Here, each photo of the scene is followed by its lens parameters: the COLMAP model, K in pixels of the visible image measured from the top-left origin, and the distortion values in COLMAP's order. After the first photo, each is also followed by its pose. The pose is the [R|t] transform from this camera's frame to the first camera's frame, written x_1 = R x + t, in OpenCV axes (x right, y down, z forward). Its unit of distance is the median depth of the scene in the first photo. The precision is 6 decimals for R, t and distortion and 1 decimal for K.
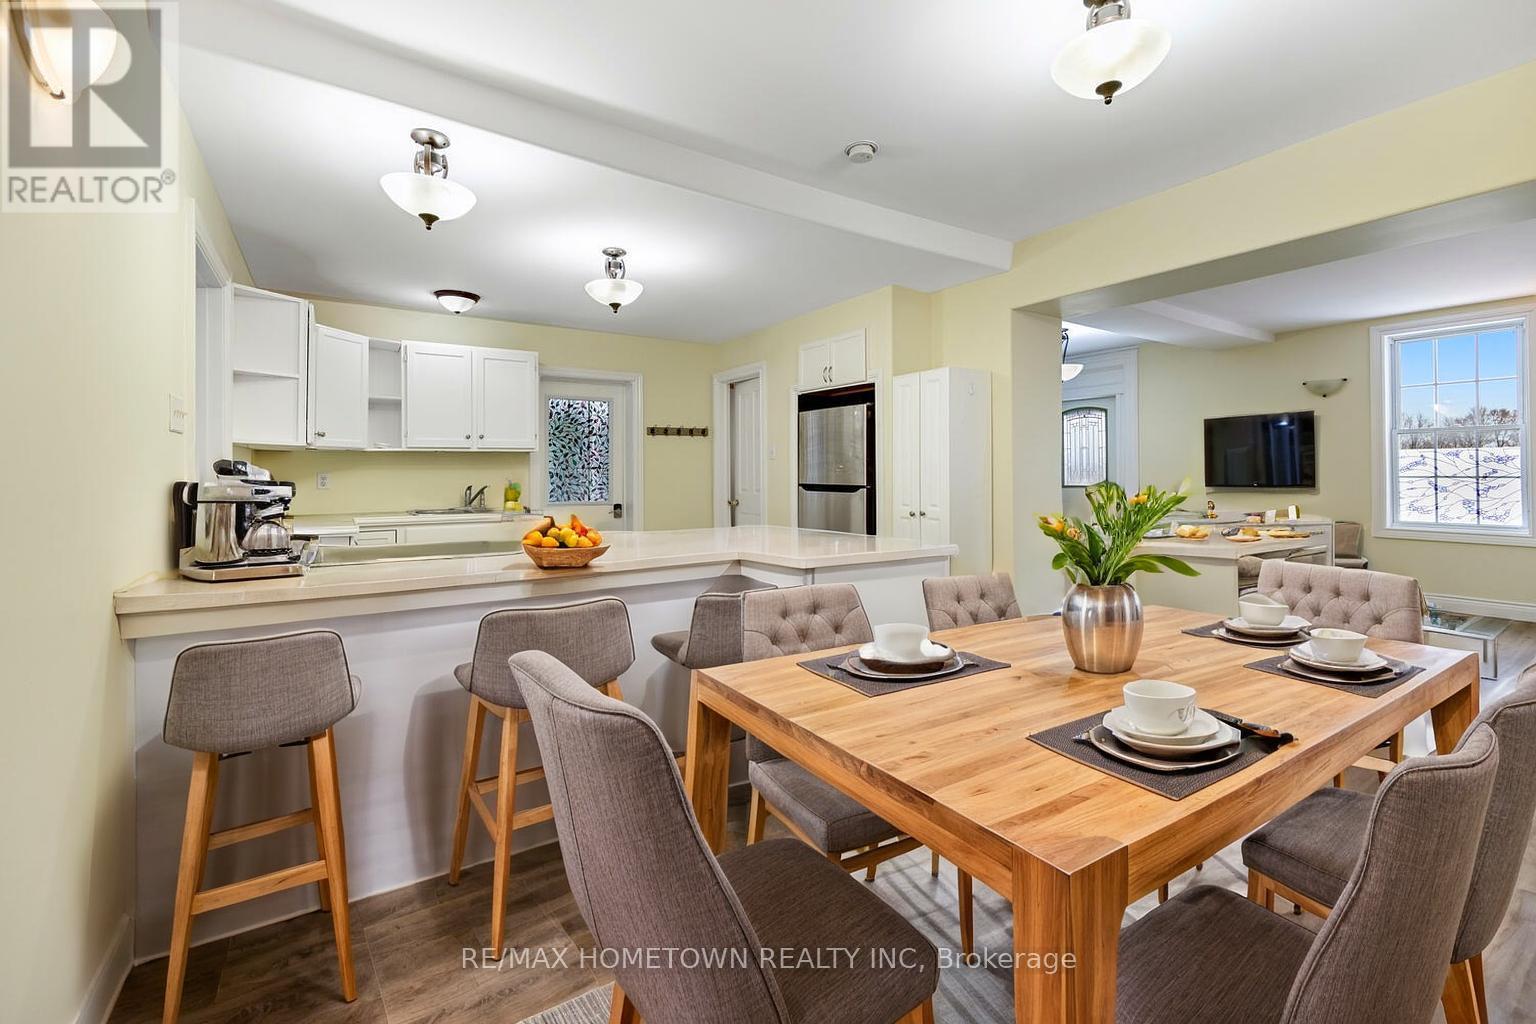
lens RADIAL K [[645.1, 0, 769.3], [0, 645.1, 464.5], [0, 0, 1]] dist [0.001255, 0.000645]
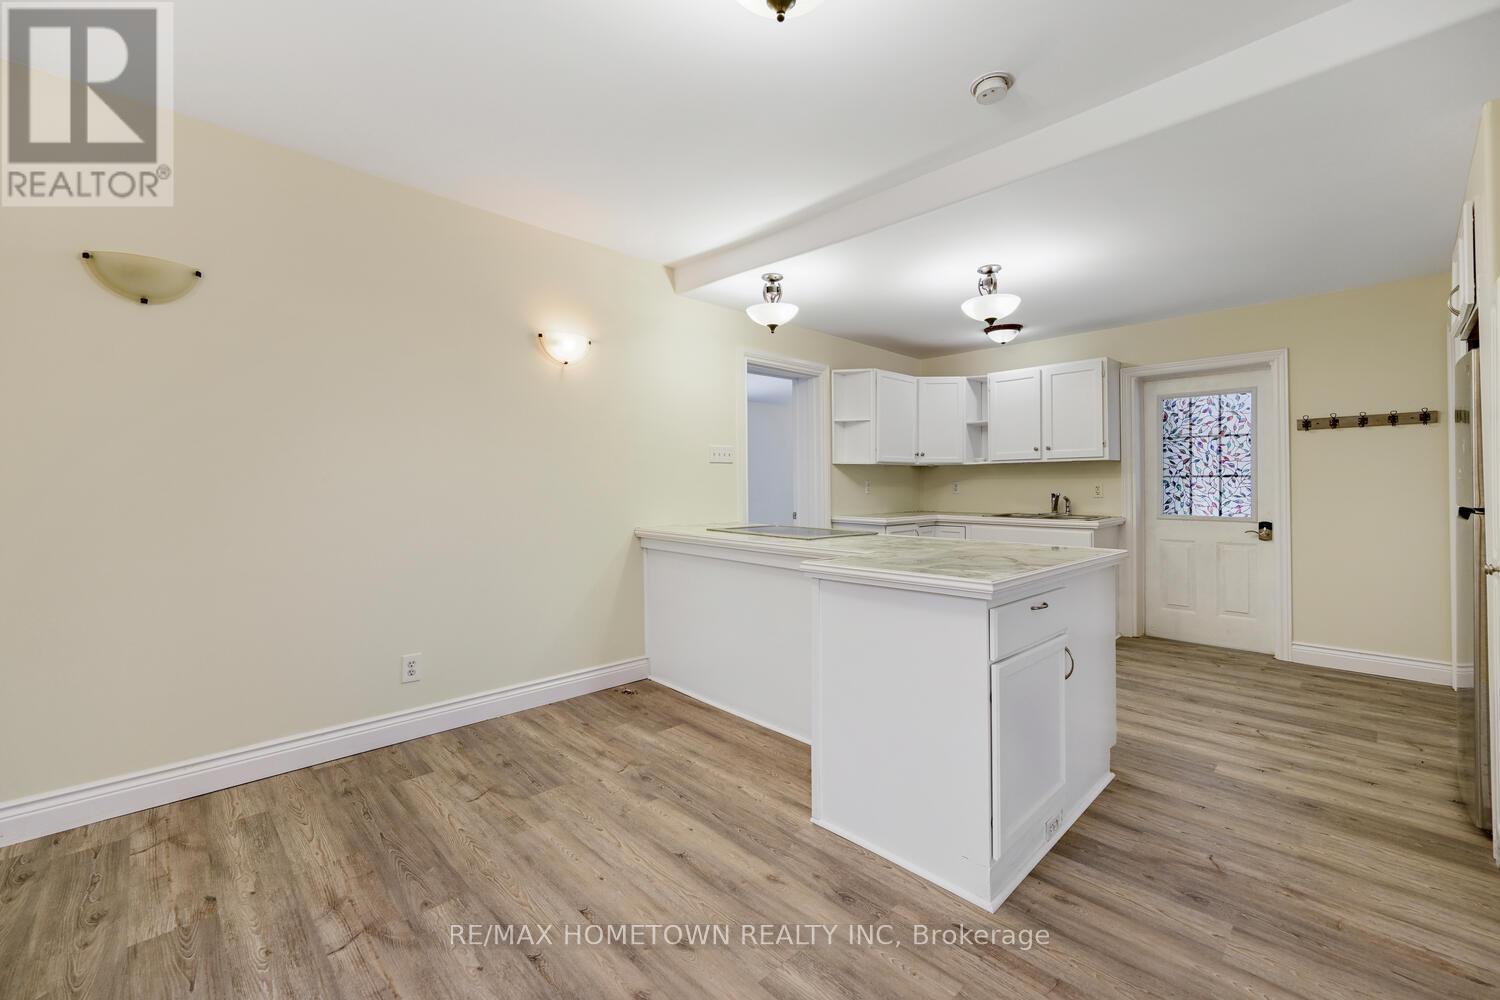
lens RADIAL K [[622.6, 0, 748.7], [0, 622.6, 479.8], [0, 0, 1]] dist [0.000257, 0.000117]
pose [[0.173457, -0.001349, -0.984840, 0.418100], [0.012705, 0.999919, 0.000868, 0.002135], [0.984759, -0.012663, 0.173460, 0.272103]]
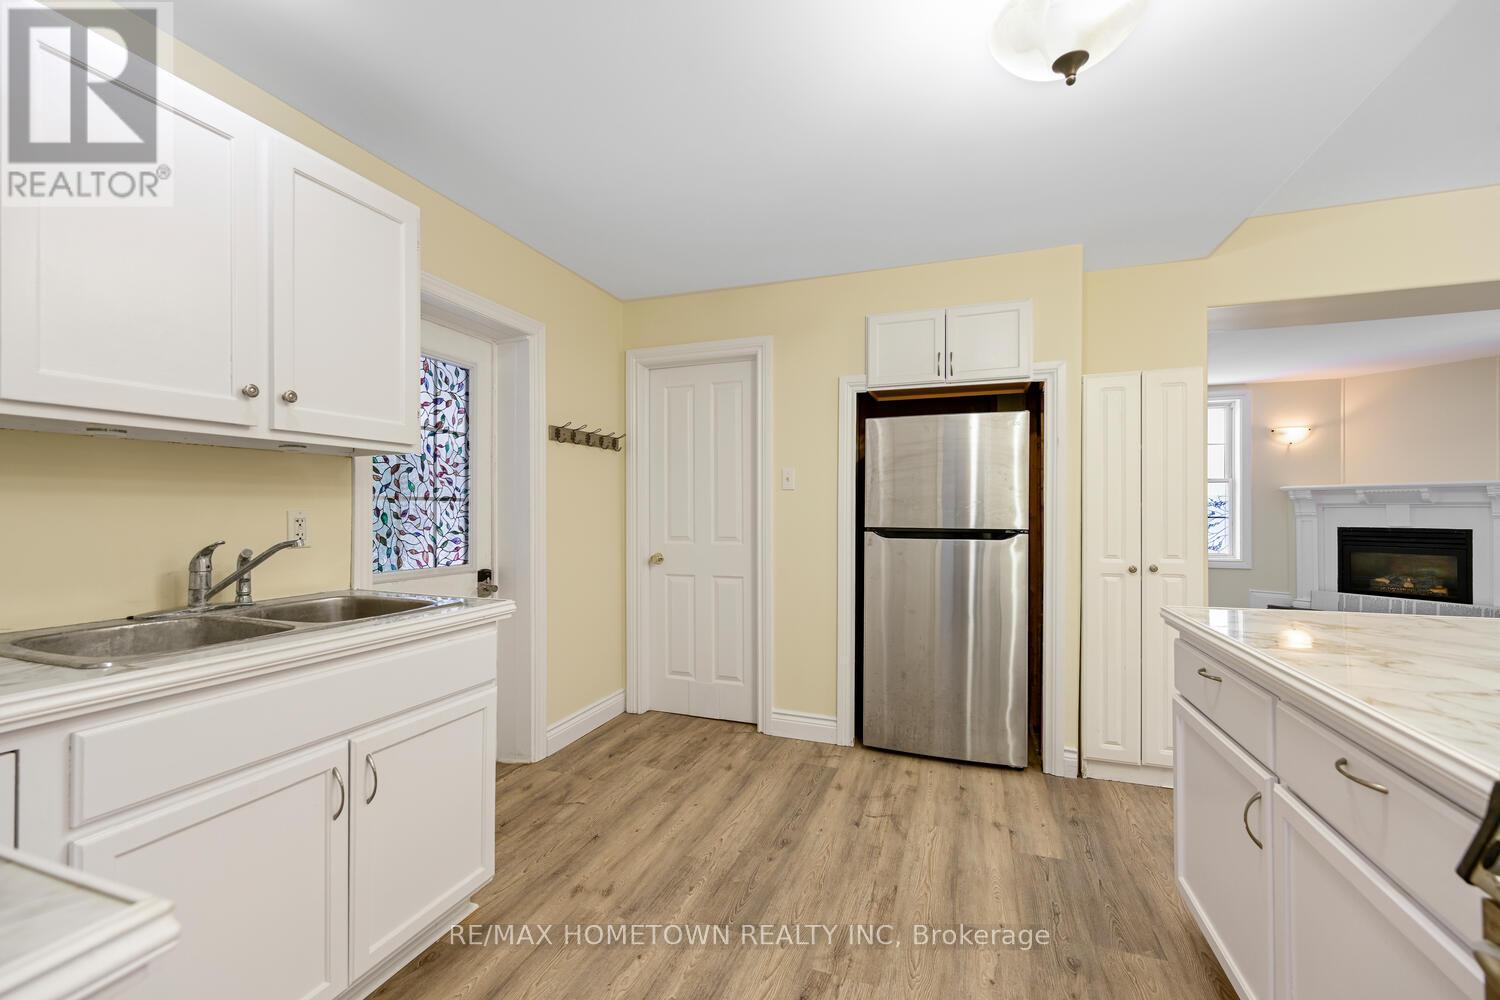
lens RADIAL K [[612.6, 0, 750.9], [0, 612.6, 509.1], [0, 0, 1]] dist [-0.000217, 0.000224]
pose [[0.810071, 0.008209, 0.586274, -0.368979], [-0.011368, 0.999934, 0.001706, 0.010236], [-0.586222, -0.008046, 0.810111, 0.503166]]
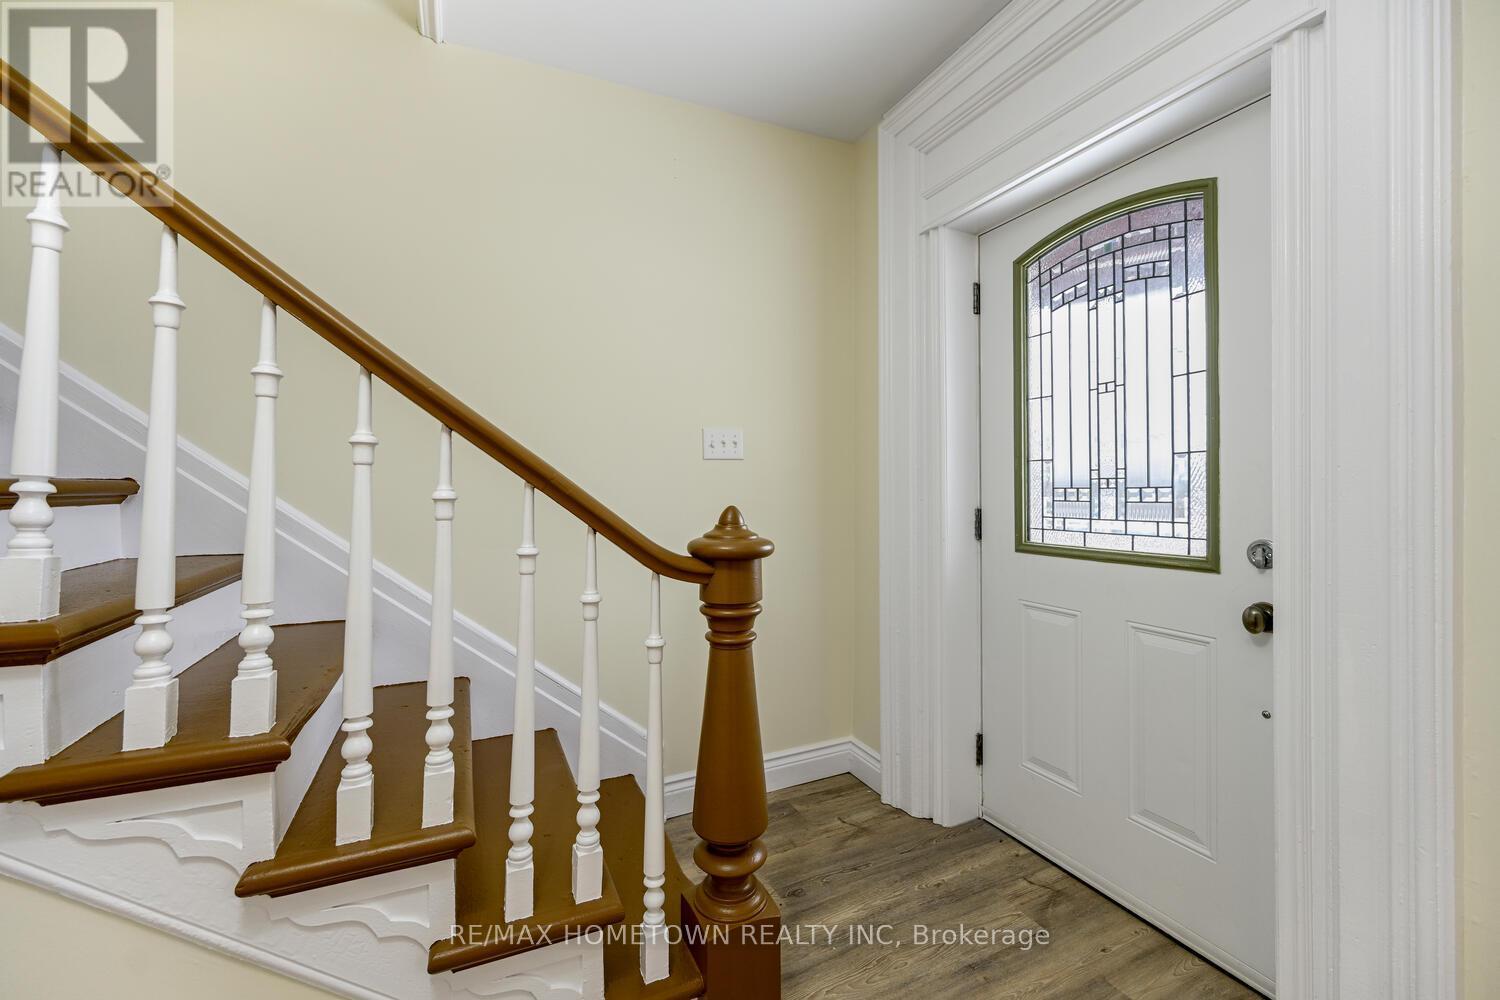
lens RADIAL K [[622.6, 0, 748.7], [0, 622.6, 479.8], [0, 0, 1]] dist [0.000257, 0.000117]
pose [[0.986679, 0.001462, -0.162671, 0.582517], [-0.001806, 0.999996, -0.001966, 0.012525], [0.162667, 0.002234, 0.986678, 1.112623]]
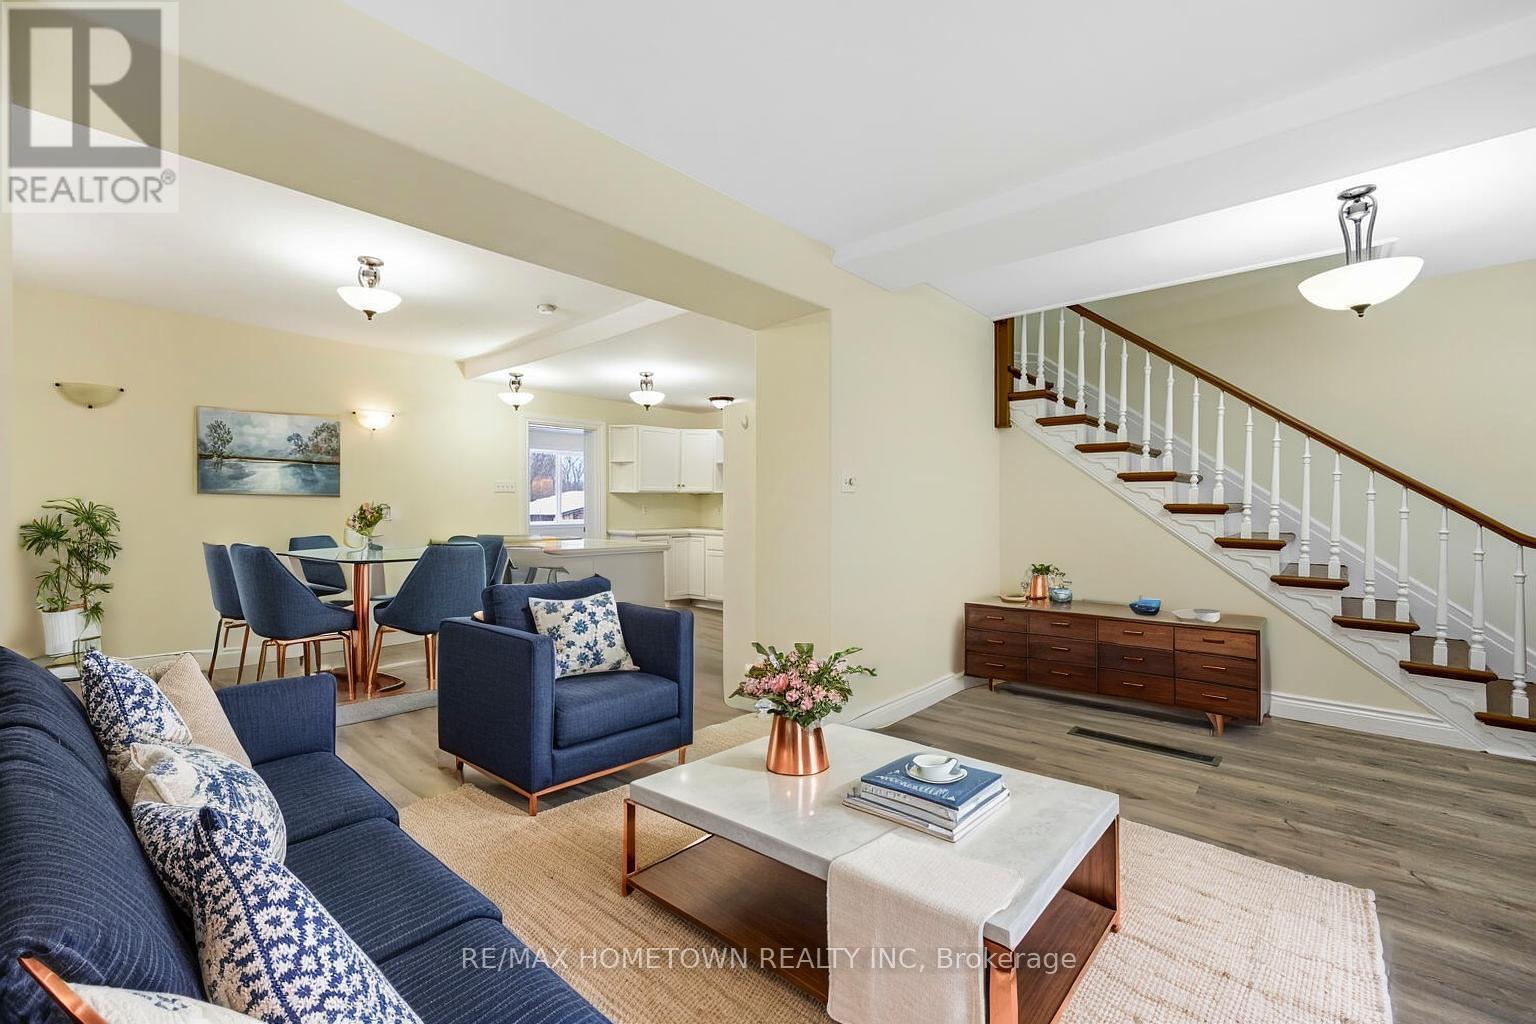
lens RADIAL K [[640.4, 0, 776.3], [0, 640.4, 508.6], [0, 0, 1]] dist [0.001111, 0.000246]
pose [[0.245773, 0.009197, -0.969284, 0.898924], [0.010818, 0.999867, 0.012231, 0.001854], [0.969267, -0.013492, 0.245640, 0.562584]]
